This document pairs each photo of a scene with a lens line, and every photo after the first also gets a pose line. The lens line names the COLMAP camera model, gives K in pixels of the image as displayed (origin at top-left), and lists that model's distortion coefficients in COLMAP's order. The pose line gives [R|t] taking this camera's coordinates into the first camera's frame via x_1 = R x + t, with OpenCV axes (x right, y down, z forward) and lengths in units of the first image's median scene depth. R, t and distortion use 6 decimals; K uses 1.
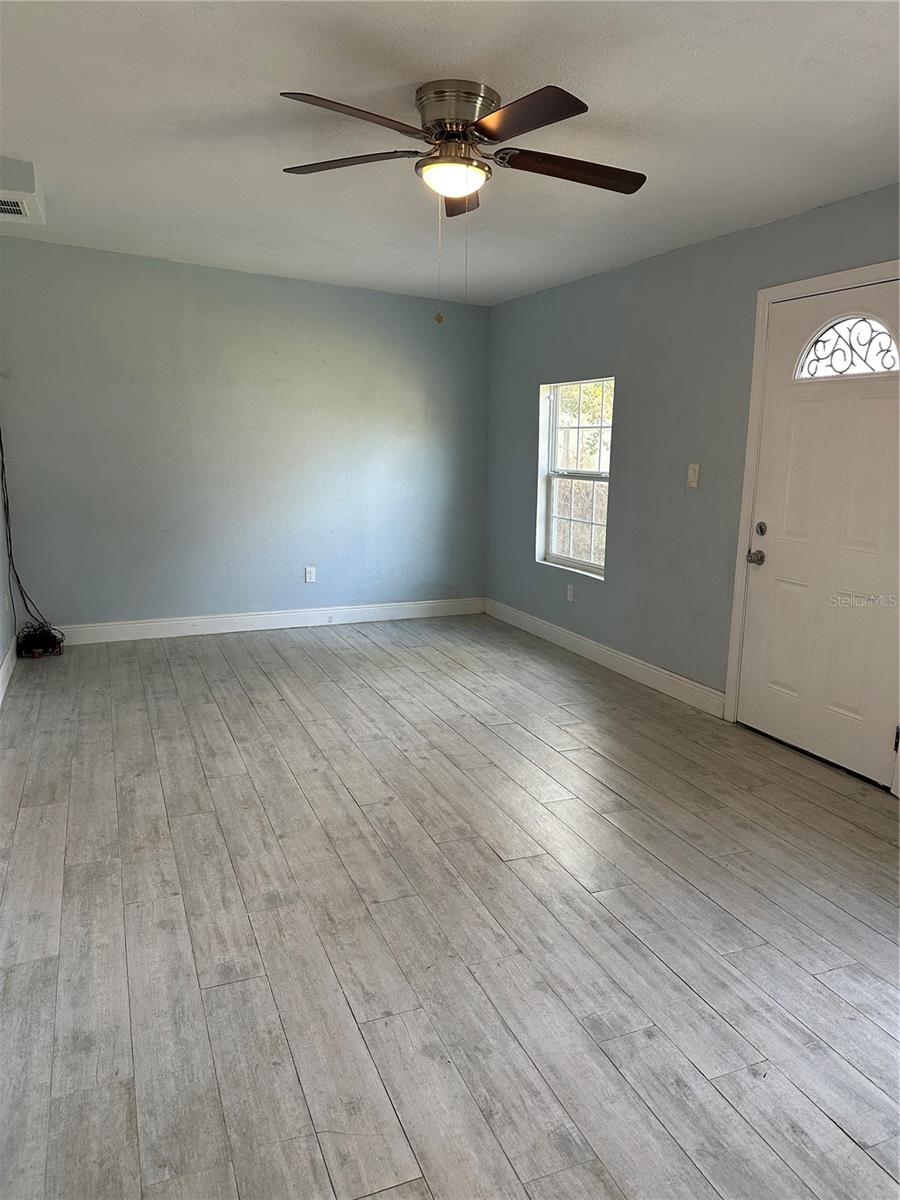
lens RADIAL K [[847.8, 0, 449.2], [0, 847.8, 591.9], [0, 0, 1]] dist [0.062450, -0.078561]
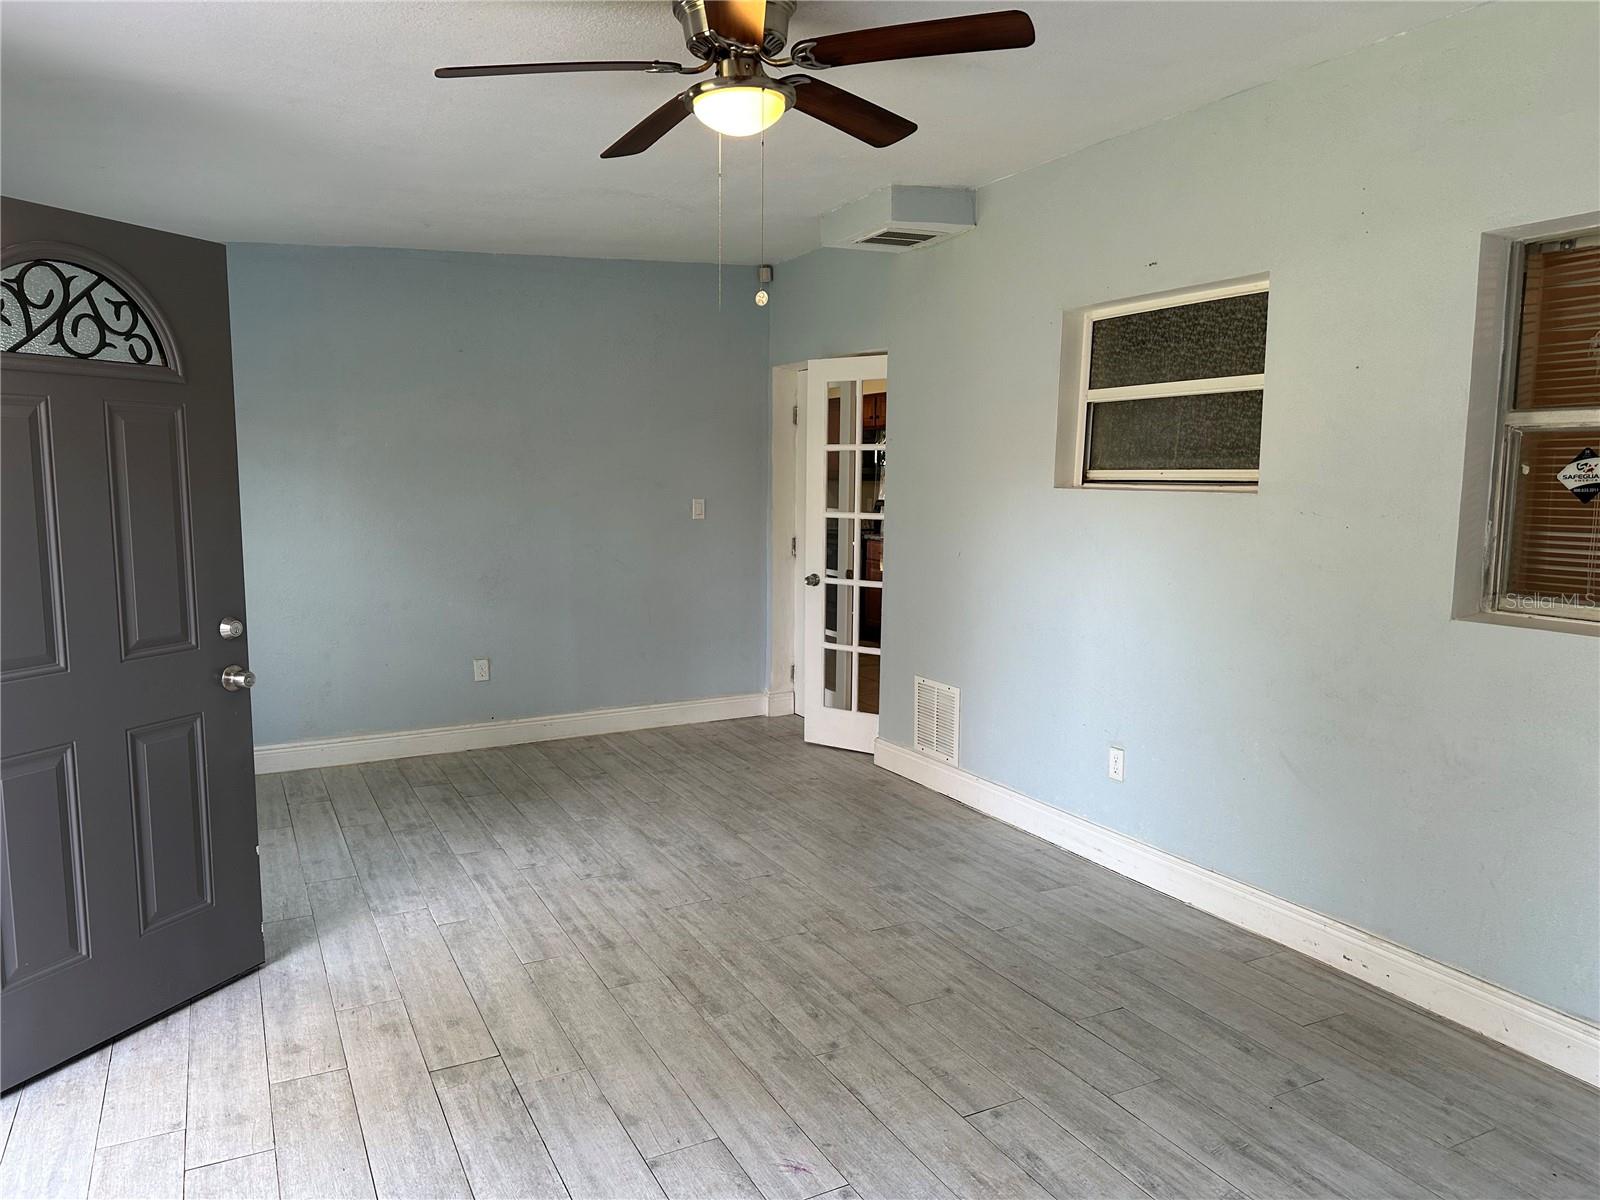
lens RADIAL K [[1130.4, 0, 793.3], [0, 1130.4, 607.9], [0, 0, 1]] dist [0.062450, -0.078561]
pose [[-0.996506, -0.010769, -0.082820, 0.036632], [-0.034611, 0.955738, 0.292177, -0.373928], [0.076008, 0.294022, -0.952772, 2.037353]]
